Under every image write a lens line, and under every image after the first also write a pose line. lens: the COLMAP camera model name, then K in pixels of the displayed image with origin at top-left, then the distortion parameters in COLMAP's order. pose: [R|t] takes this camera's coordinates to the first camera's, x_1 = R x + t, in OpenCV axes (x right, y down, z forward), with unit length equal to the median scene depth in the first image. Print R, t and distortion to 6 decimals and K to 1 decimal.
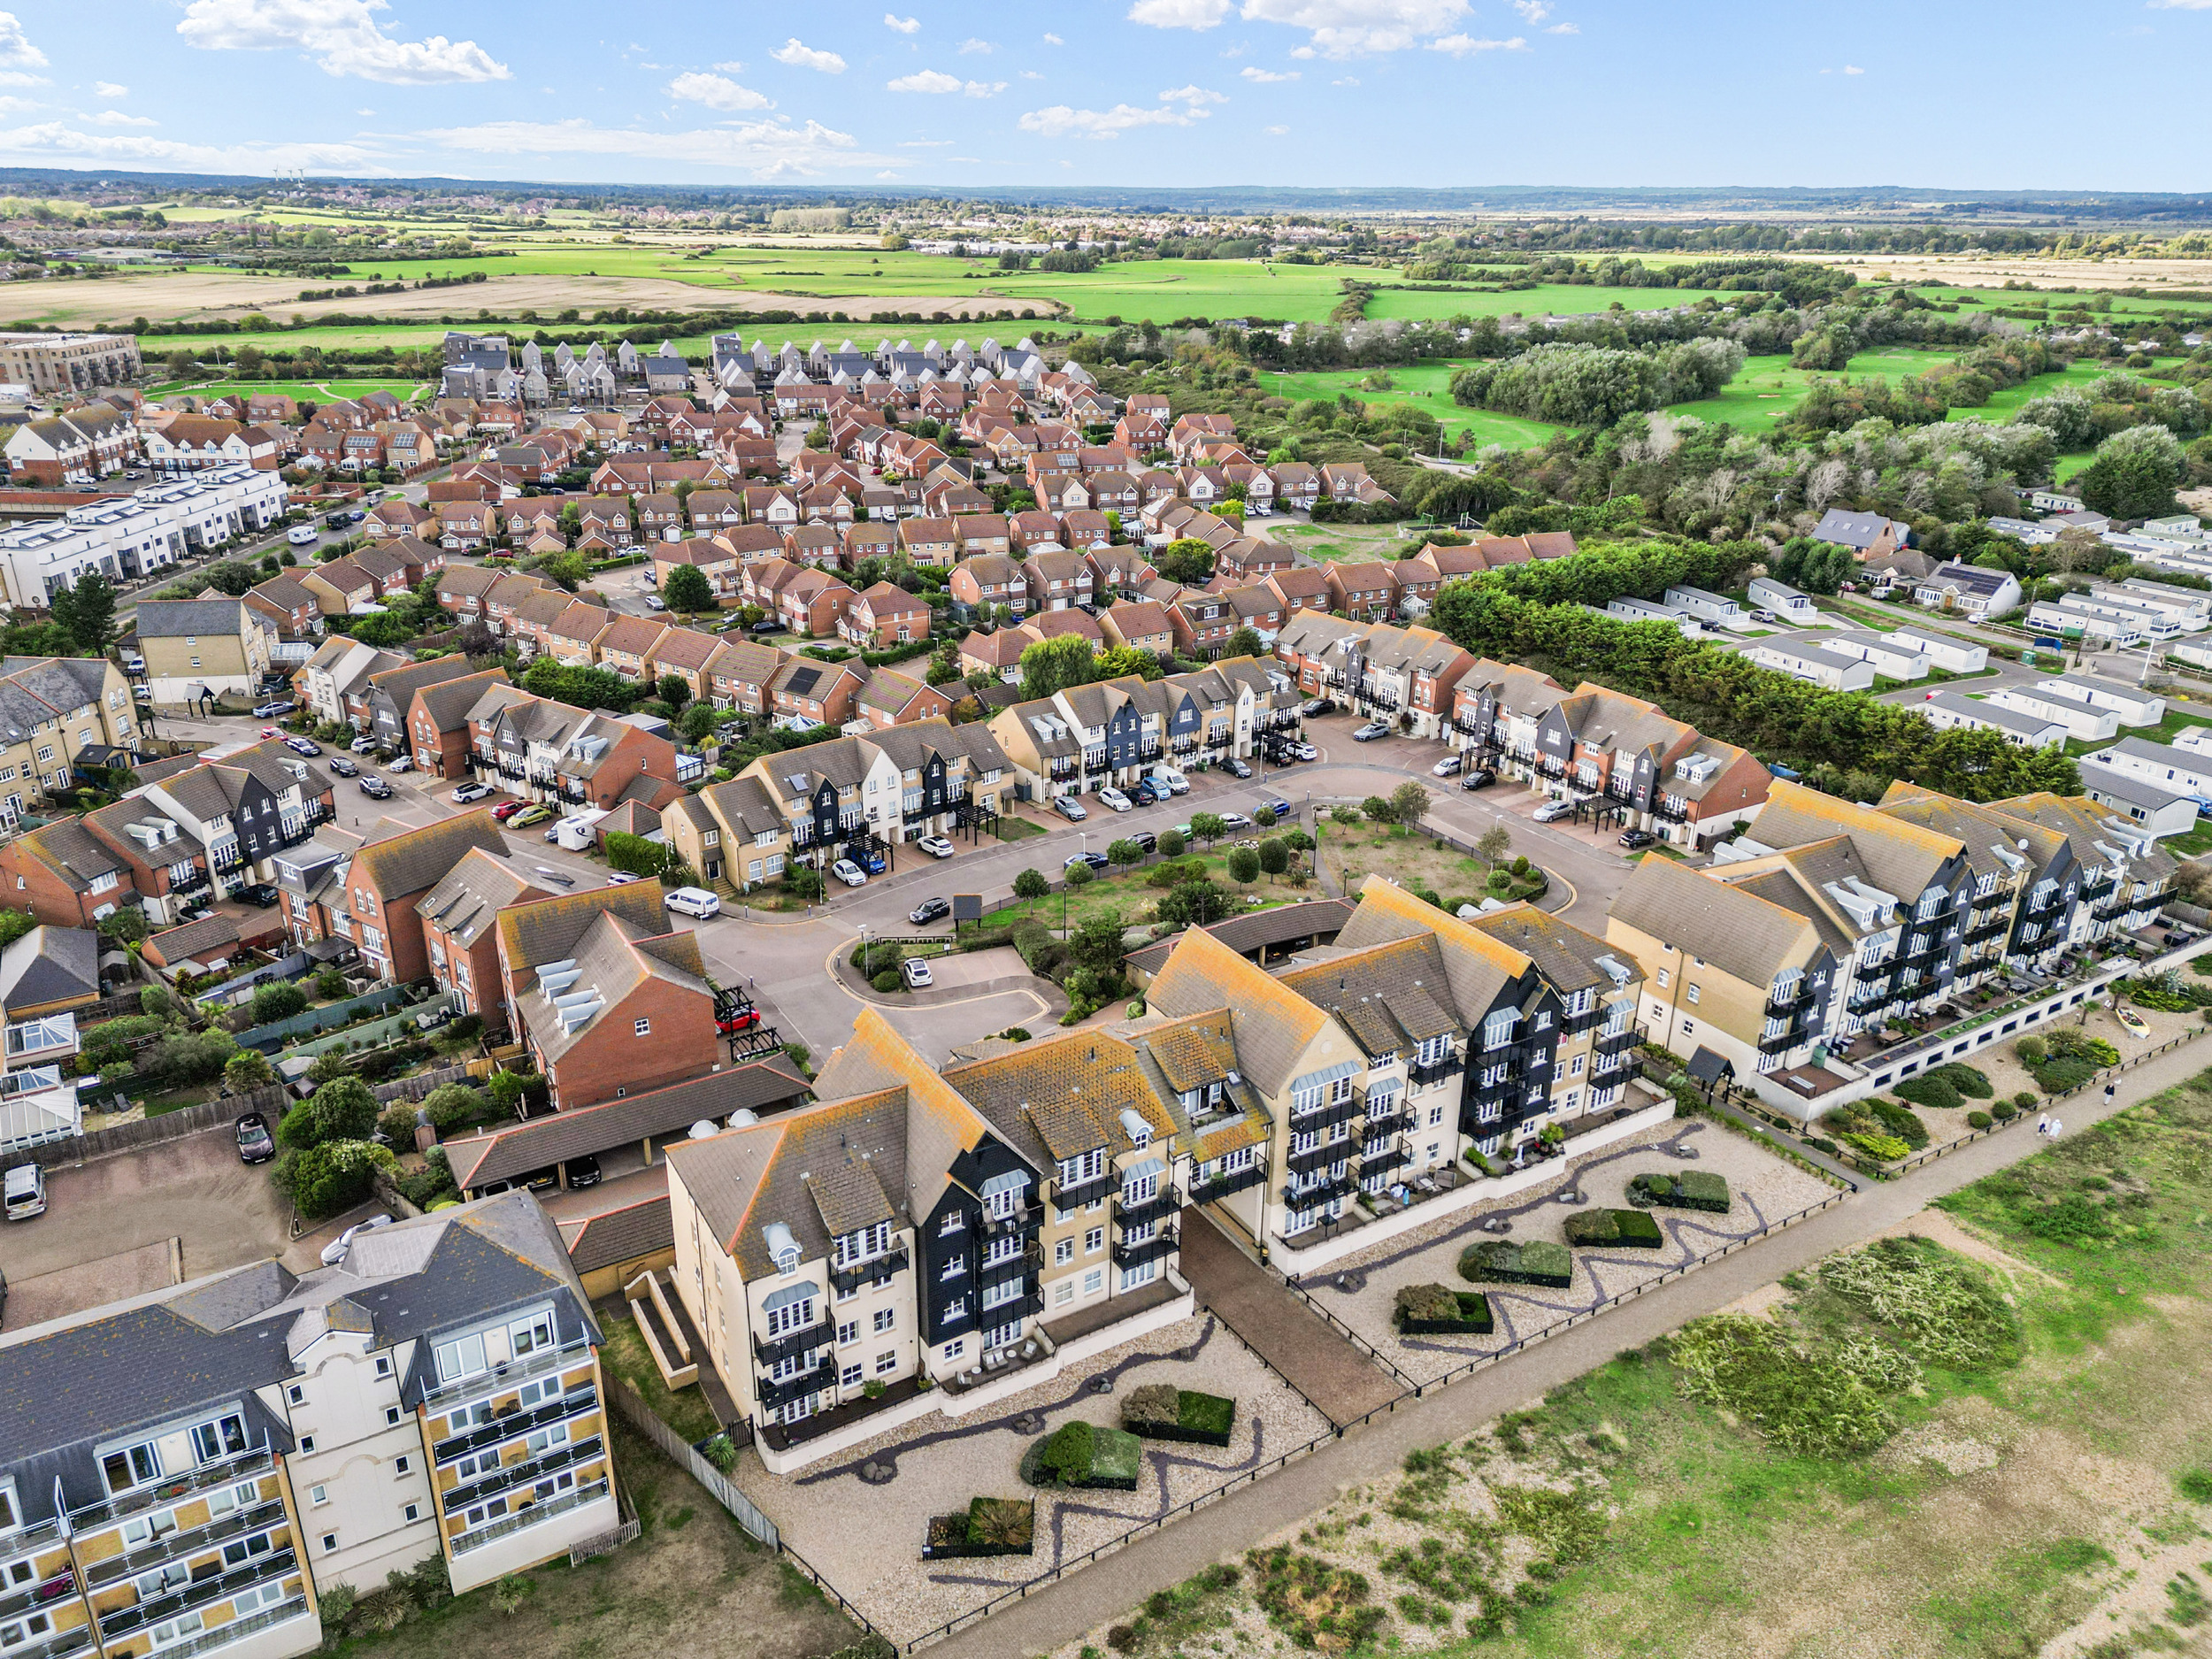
lens RADIAL K [[1514.8, 0, 1106.0], [0, 1514.8, 829.5], [0, 0, 1]] dist [0.076673, -0.077973]
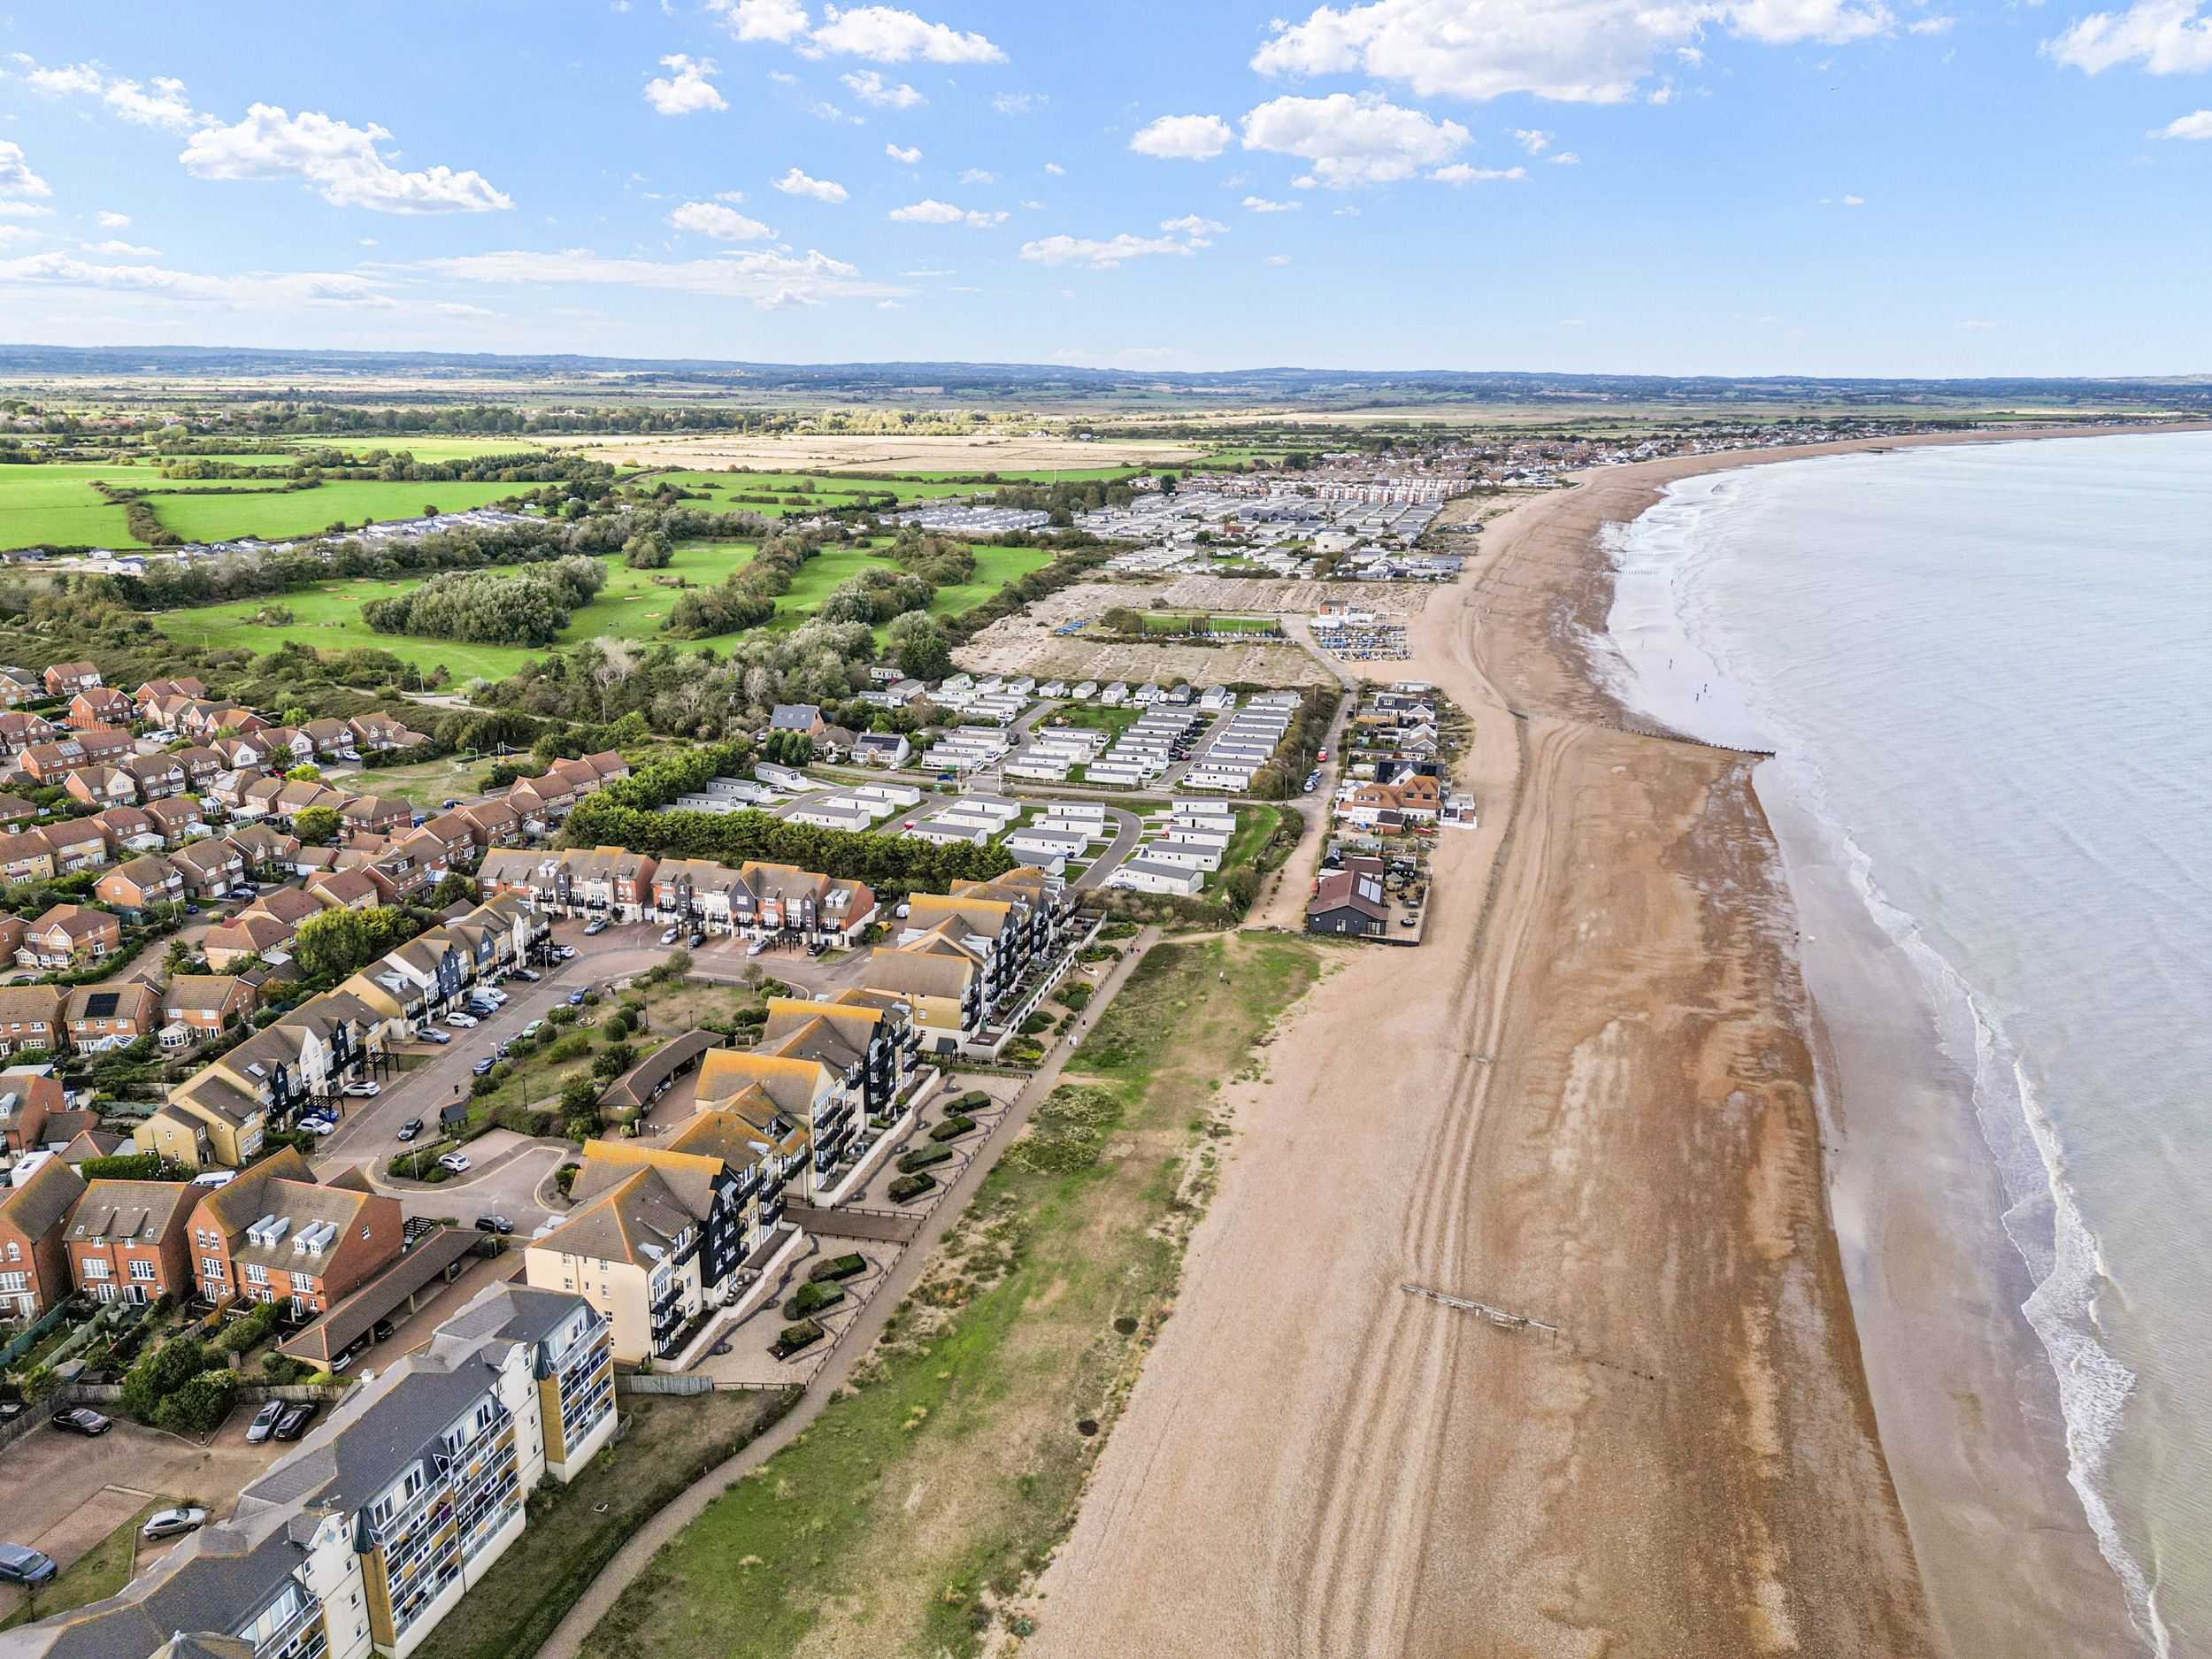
lens RADIAL K [[1547.0, 0, 1106.0], [0, 1547.0, 829.5], [0, 0, 1]] dist [-0.001350, -0.000568]
pose [[0.720357, -0.198680, 0.664539, -0.474783], [0.257954, 0.966113, 0.009222, -0.050319], [-0.643852, 0.164777, 0.747197, -0.423038]]
